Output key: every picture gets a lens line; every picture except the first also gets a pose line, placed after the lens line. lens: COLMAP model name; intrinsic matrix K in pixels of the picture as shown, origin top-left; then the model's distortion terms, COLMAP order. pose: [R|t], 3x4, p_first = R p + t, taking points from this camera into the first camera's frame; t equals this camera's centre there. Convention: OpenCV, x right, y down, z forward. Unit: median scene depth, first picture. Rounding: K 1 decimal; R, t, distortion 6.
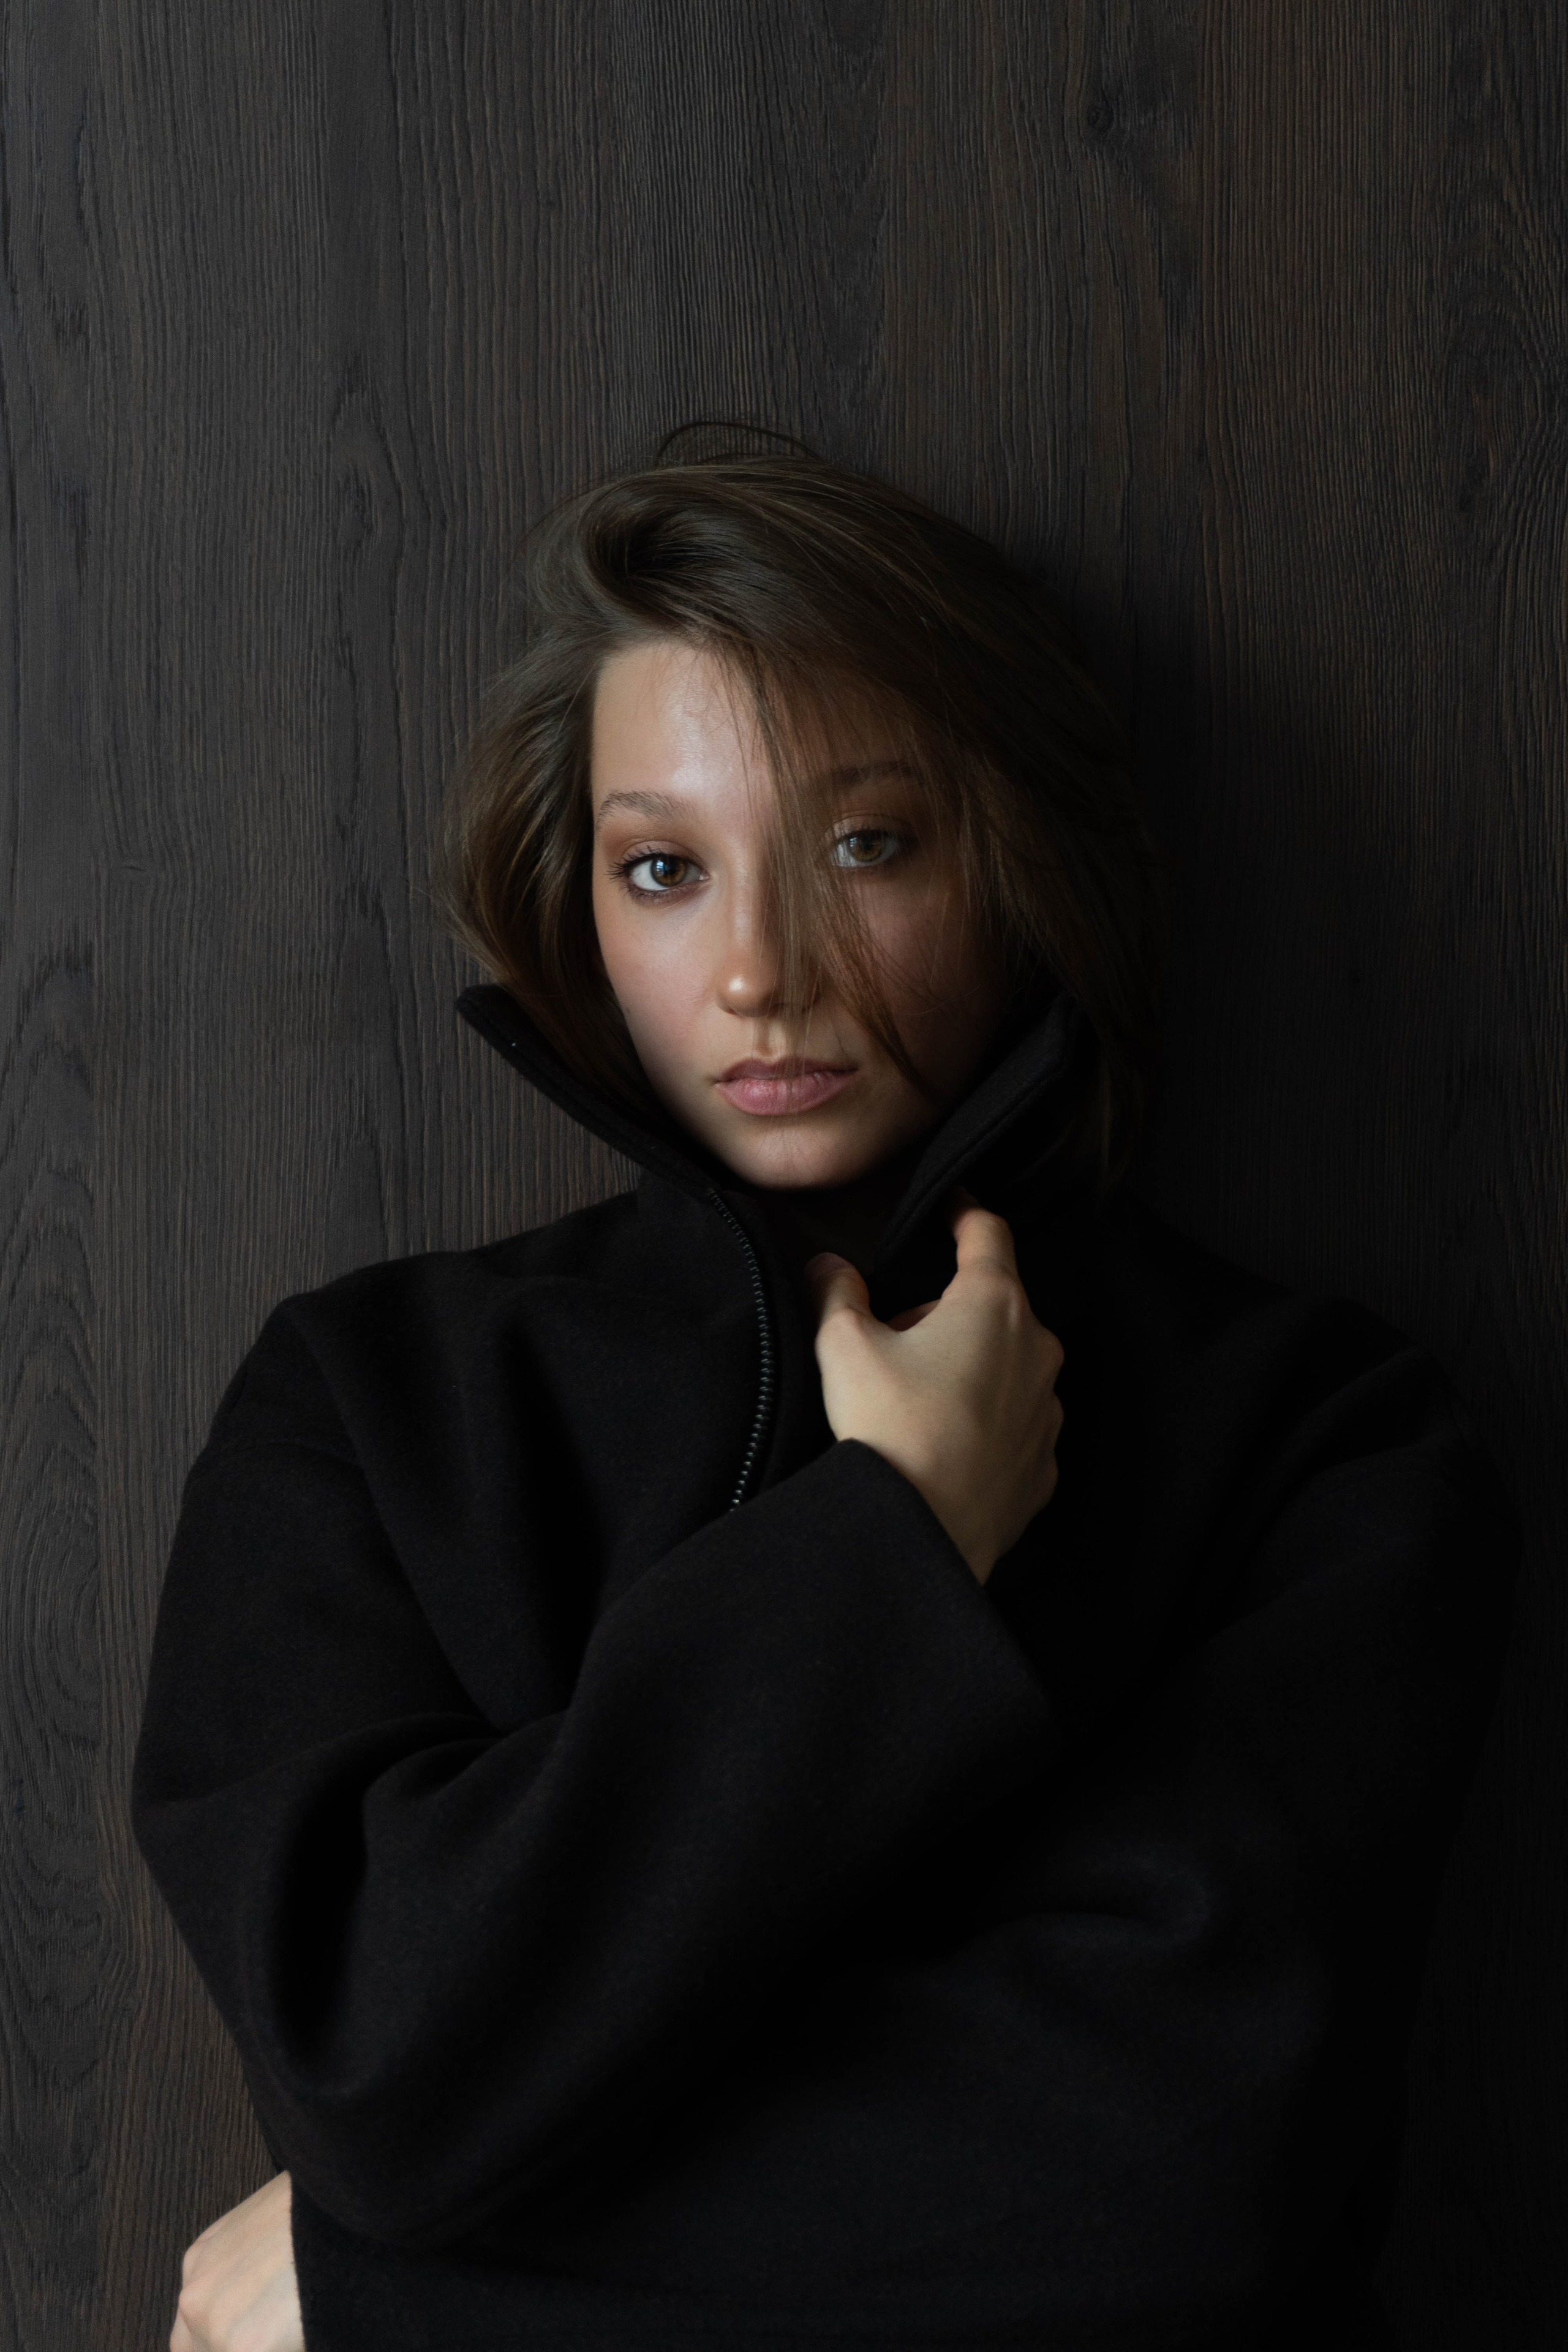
lens RADIAL K [[6110.8, 0, 788.0], [0, 6110.8, 1191.5], [0, 0, 1]] dist [0.150585, 0.096647]
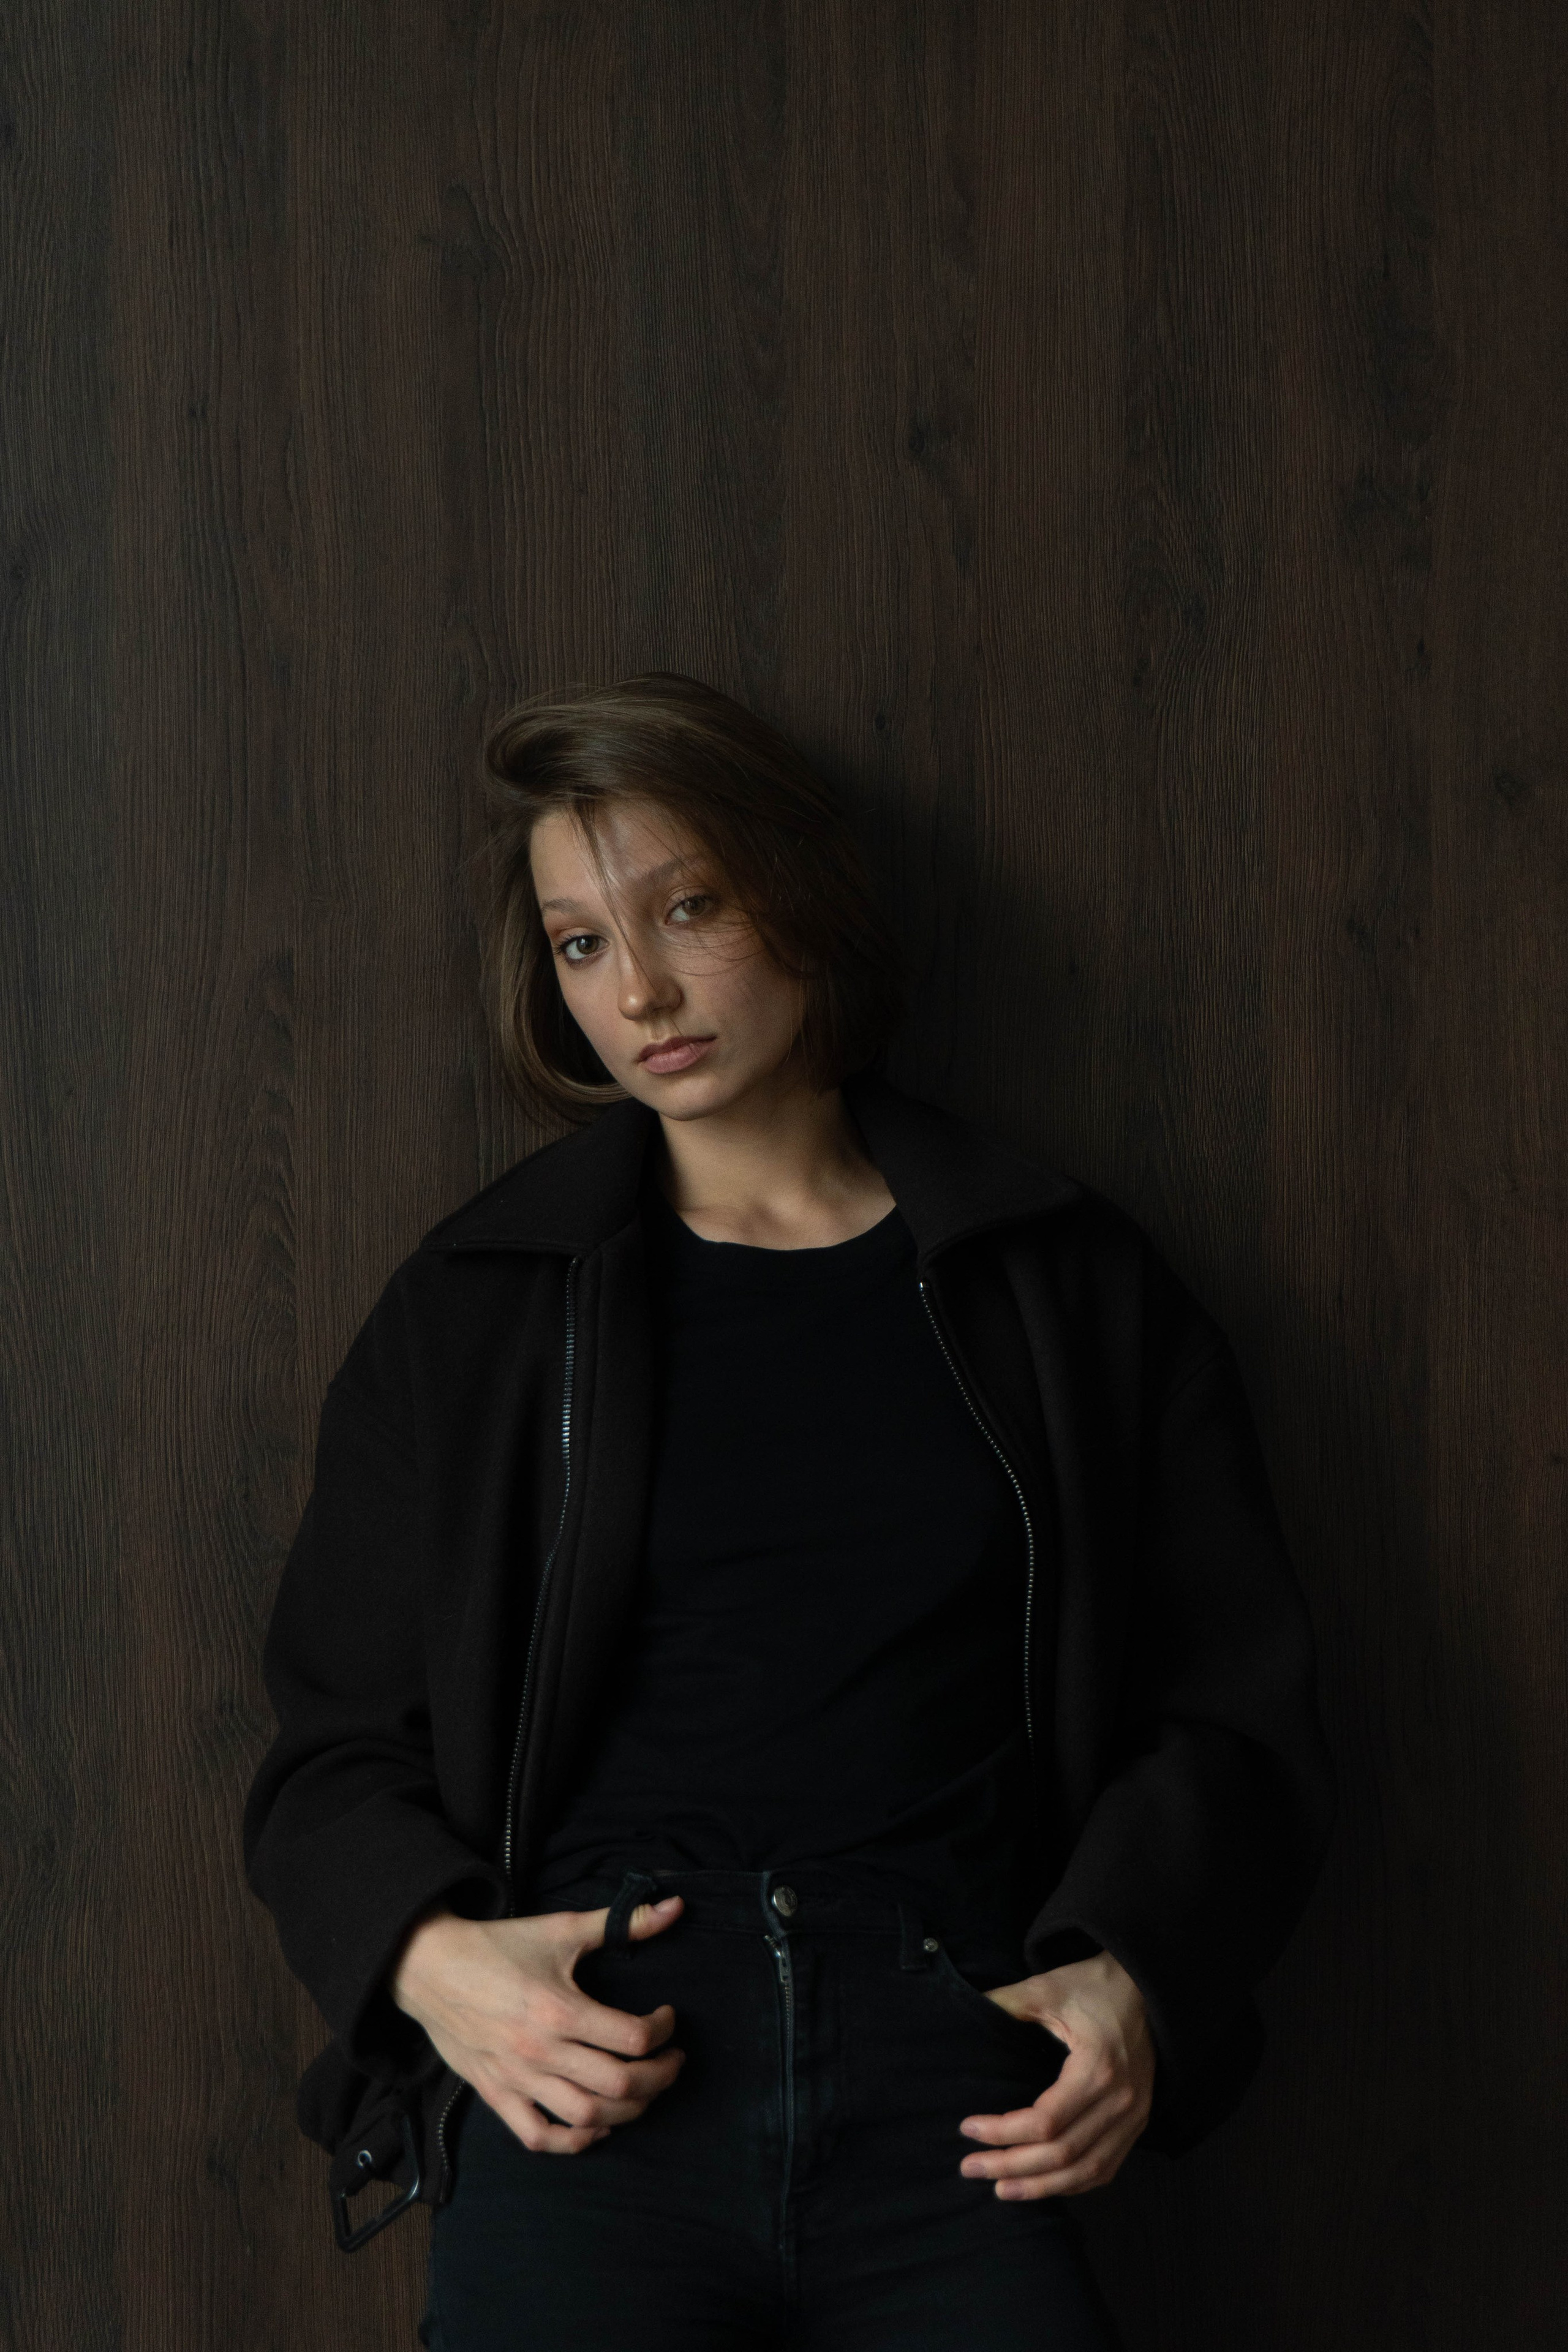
lens RADIAL K [[6120.1, 0, 784.0], [0, 6120.1, 1176.0], [0, 0, 1]] dist [0.120649, 0.410551]
pose [[0.999960, -0.000275, -0.008965, 0.028793], [0.000272, 1.000000, -0.000348, 0.019635], [0.008965, 0.000346, 0.999960, -0.604632]]
